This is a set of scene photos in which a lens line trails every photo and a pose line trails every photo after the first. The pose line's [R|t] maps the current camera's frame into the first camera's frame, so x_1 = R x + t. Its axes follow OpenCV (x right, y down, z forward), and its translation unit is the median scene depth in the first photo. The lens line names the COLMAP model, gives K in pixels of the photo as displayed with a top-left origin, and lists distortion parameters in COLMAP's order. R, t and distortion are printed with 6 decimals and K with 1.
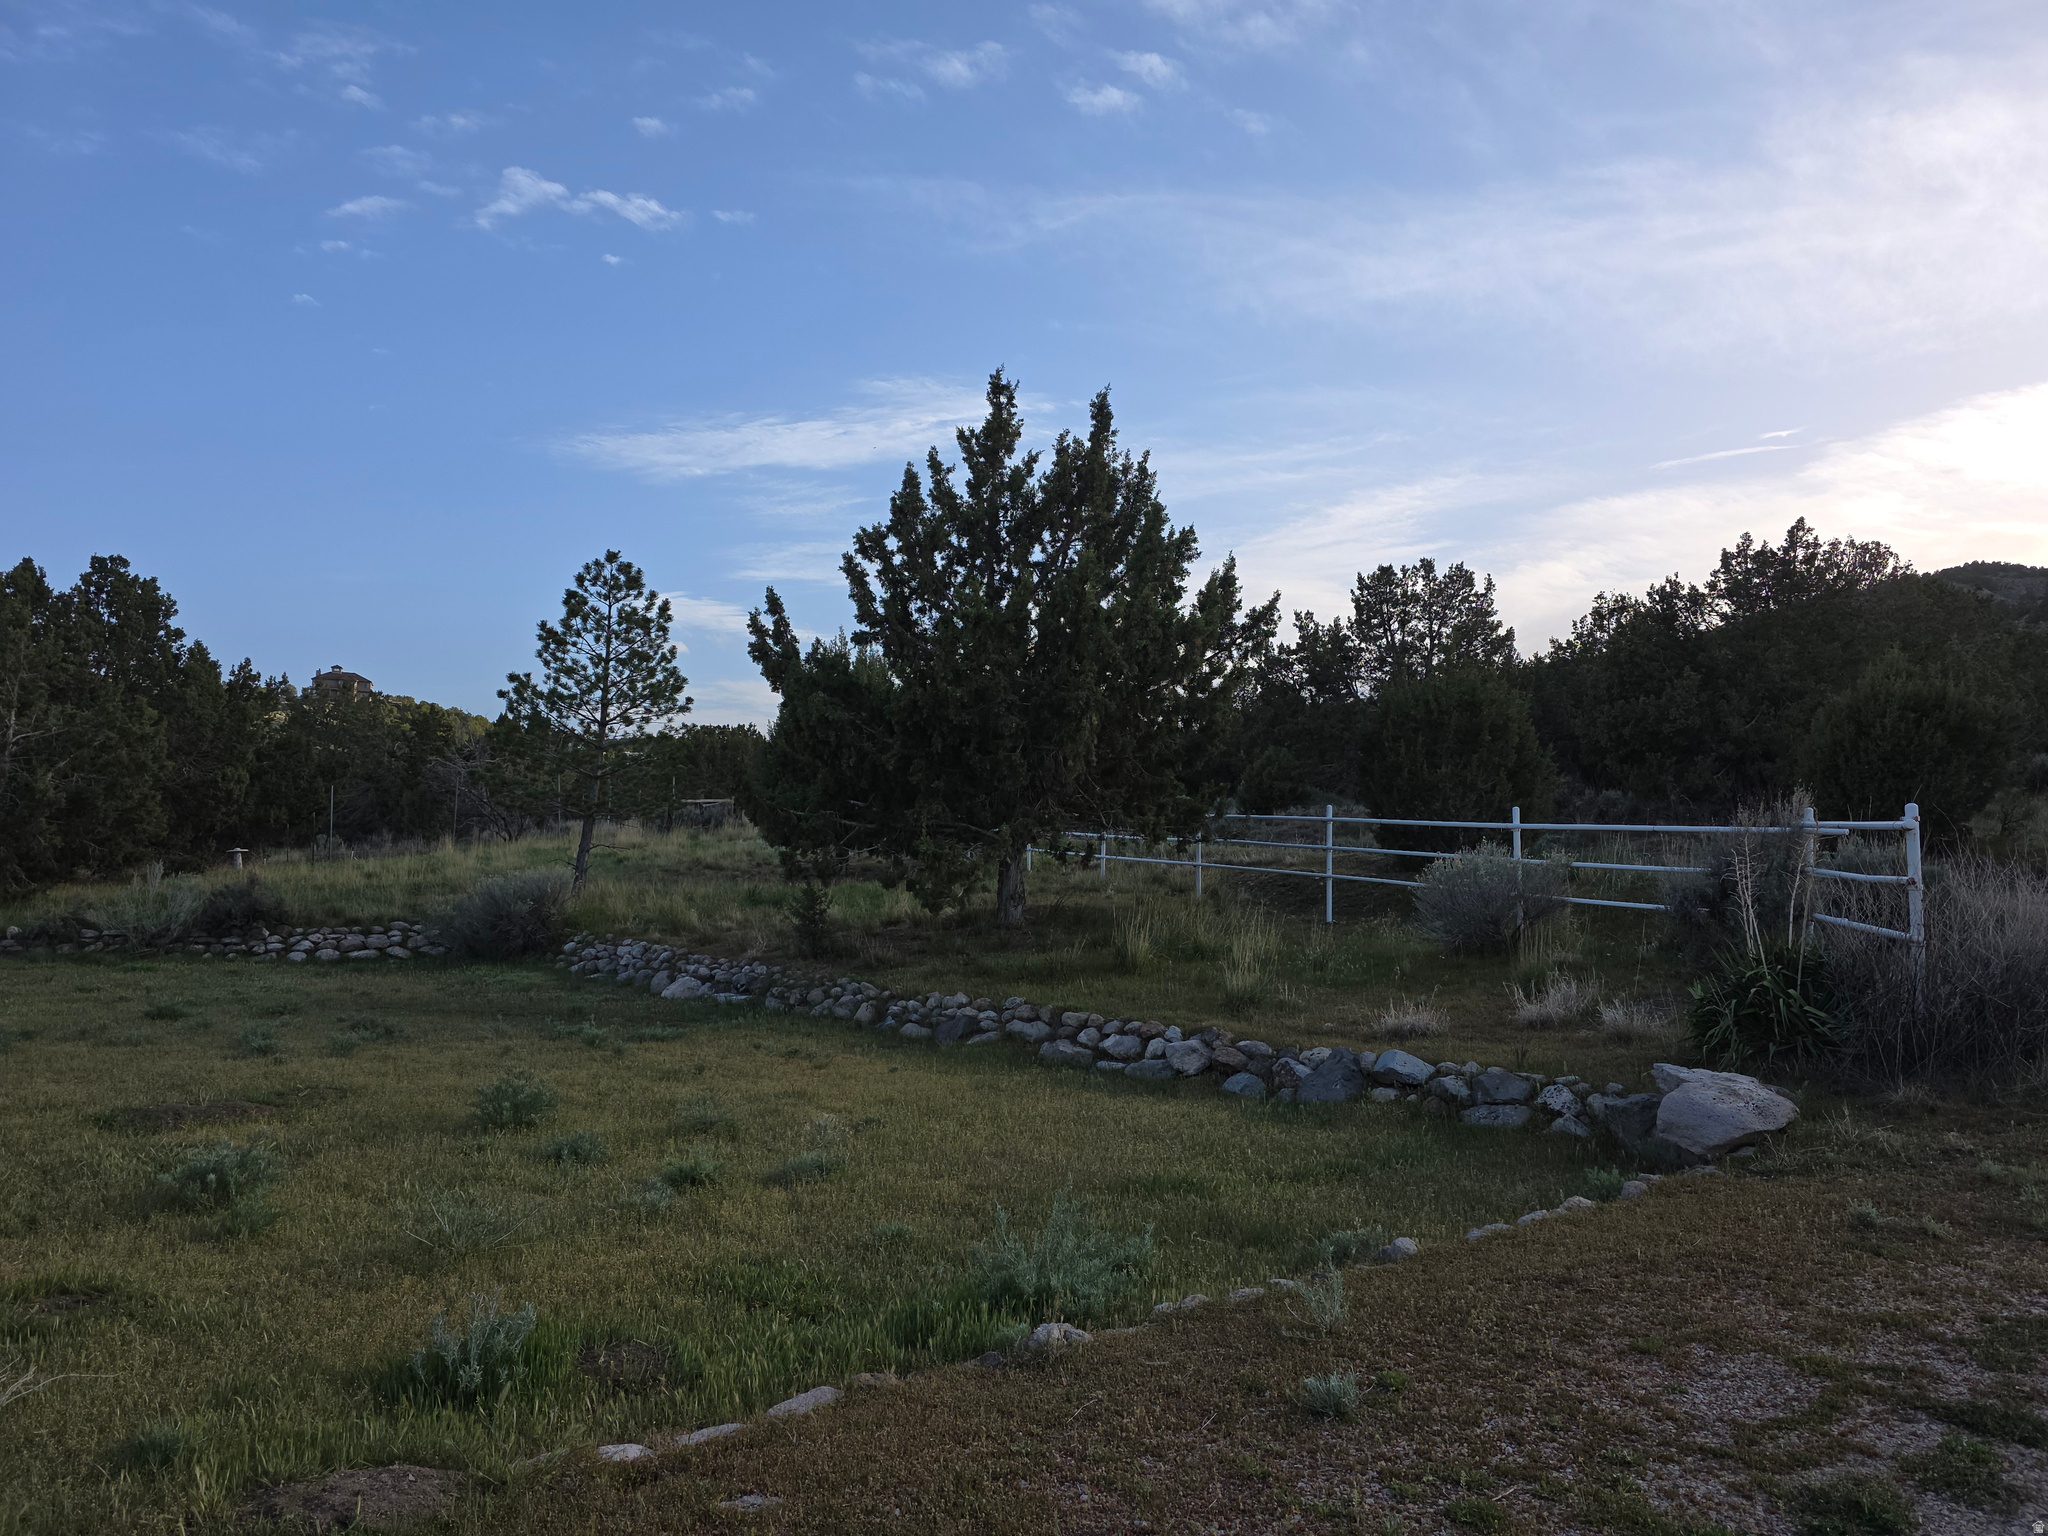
lens RADIAL K [[1357.2, 0, 1030.7], [0, 1357.2, 759.6], [0, 0, 1]] dist [0.048713, -0.055200]
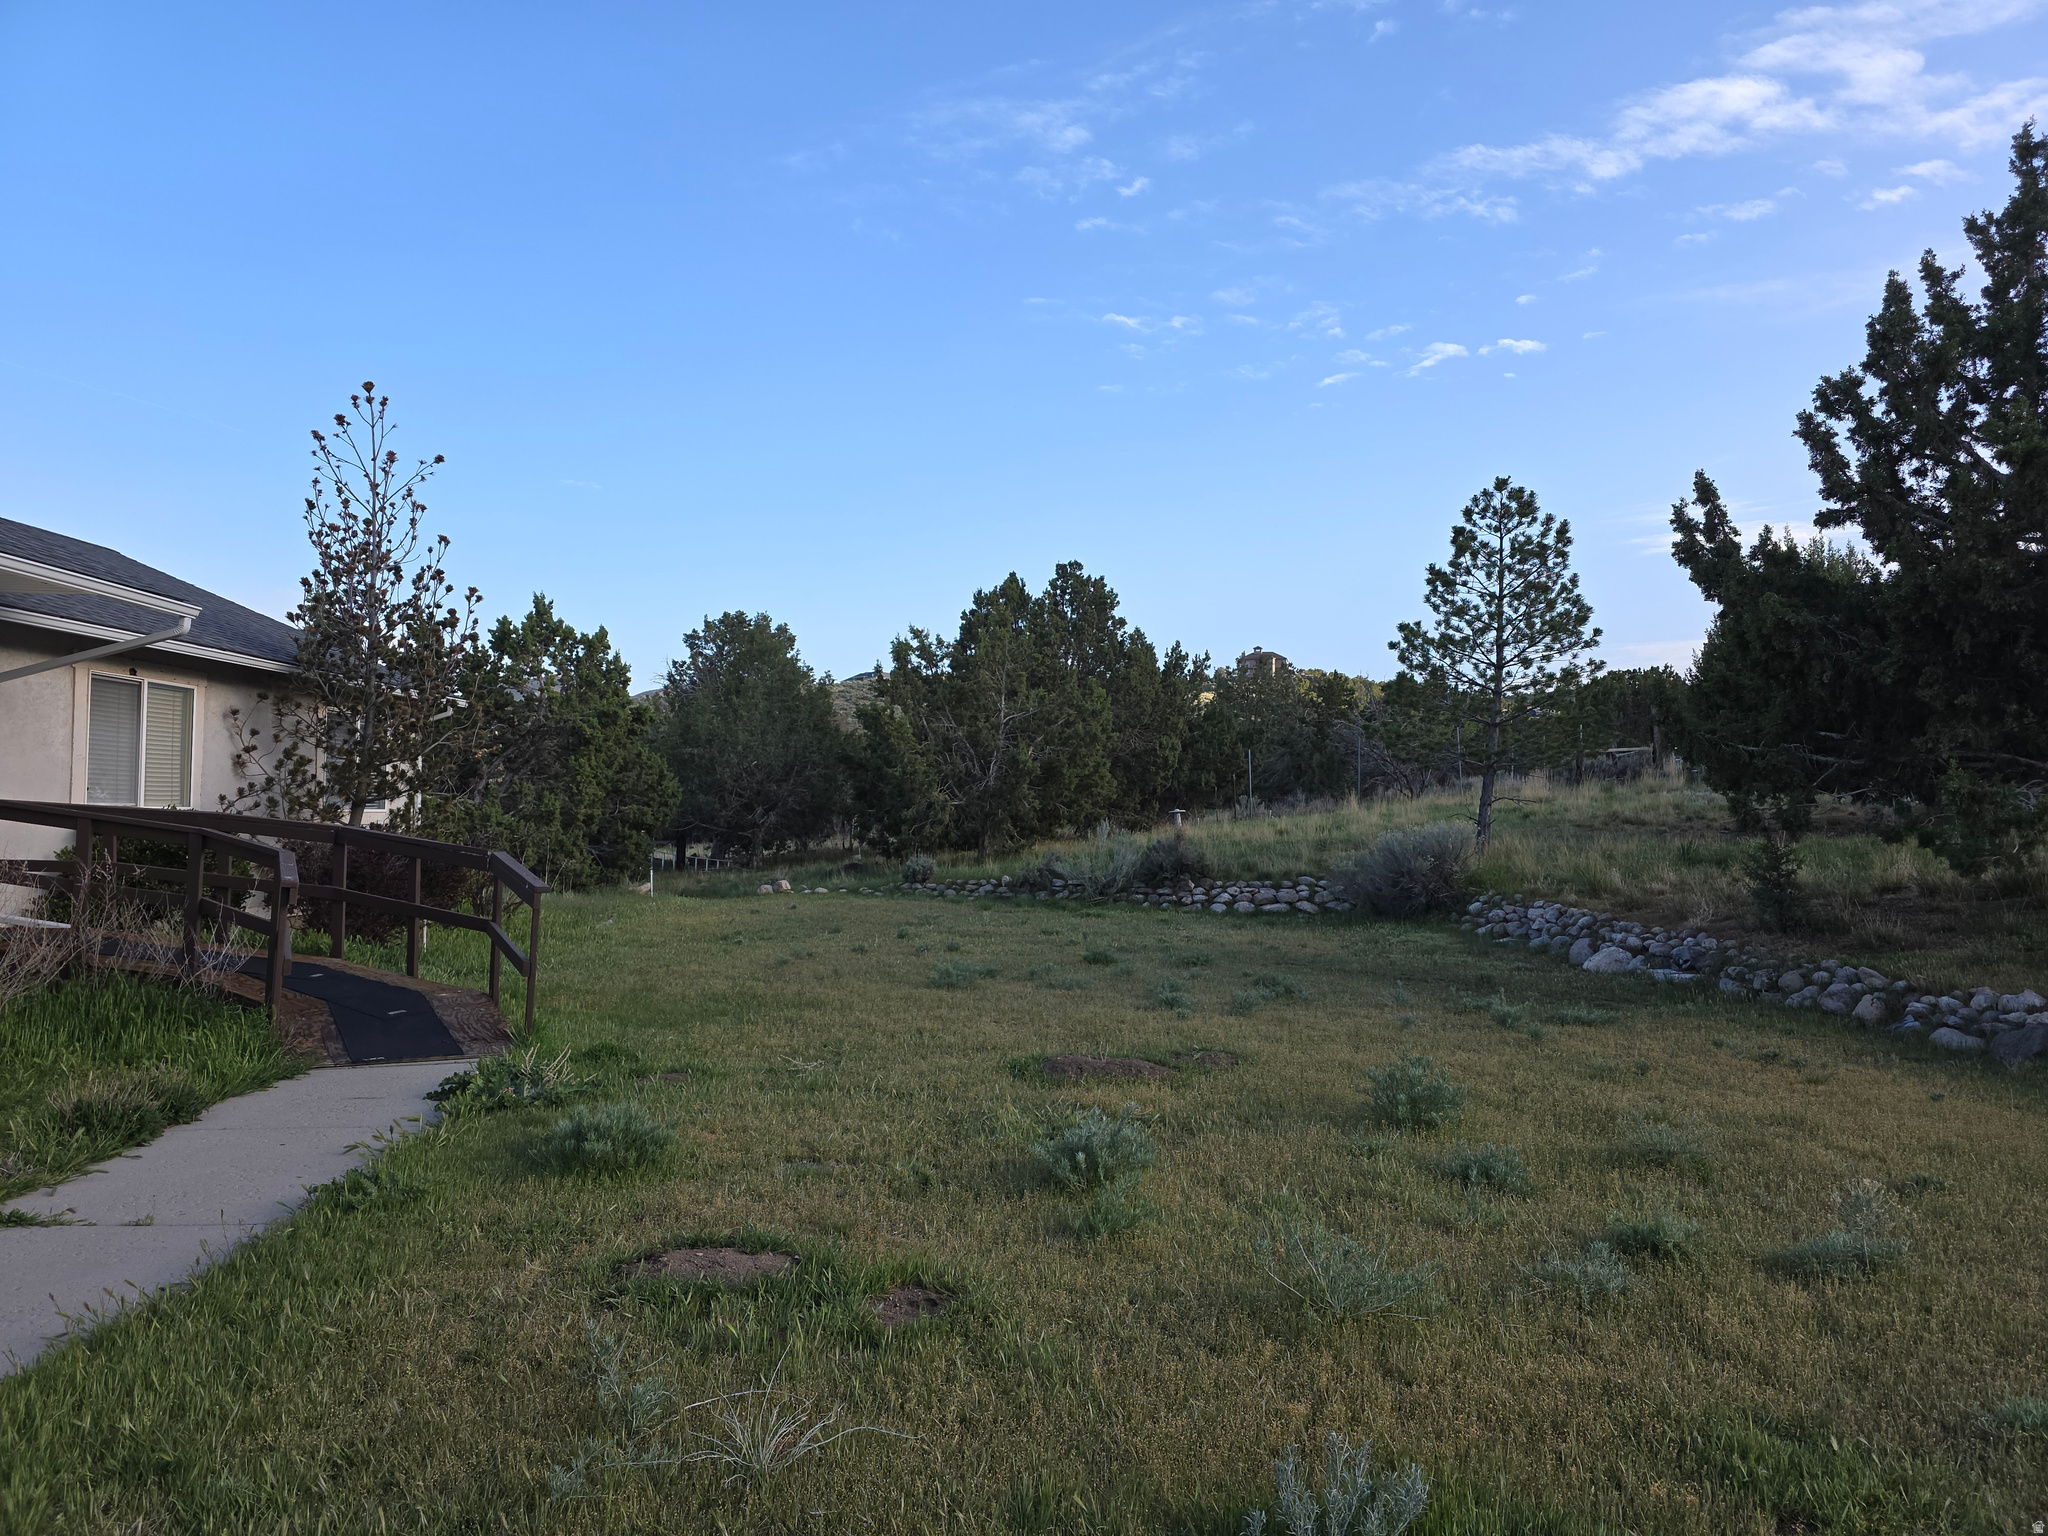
lens RADIAL K [[1357.2, 0, 1030.7], [0, 1357.2, 759.6], [0, 0, 1]] dist [0.048713, -0.055200]
pose [[0.801947, -0.038092, -0.596179, -0.028664], [0.055926, 0.998369, 0.011439, 0.011635], [0.594771, -0.042515, 0.802770, 0.097026]]
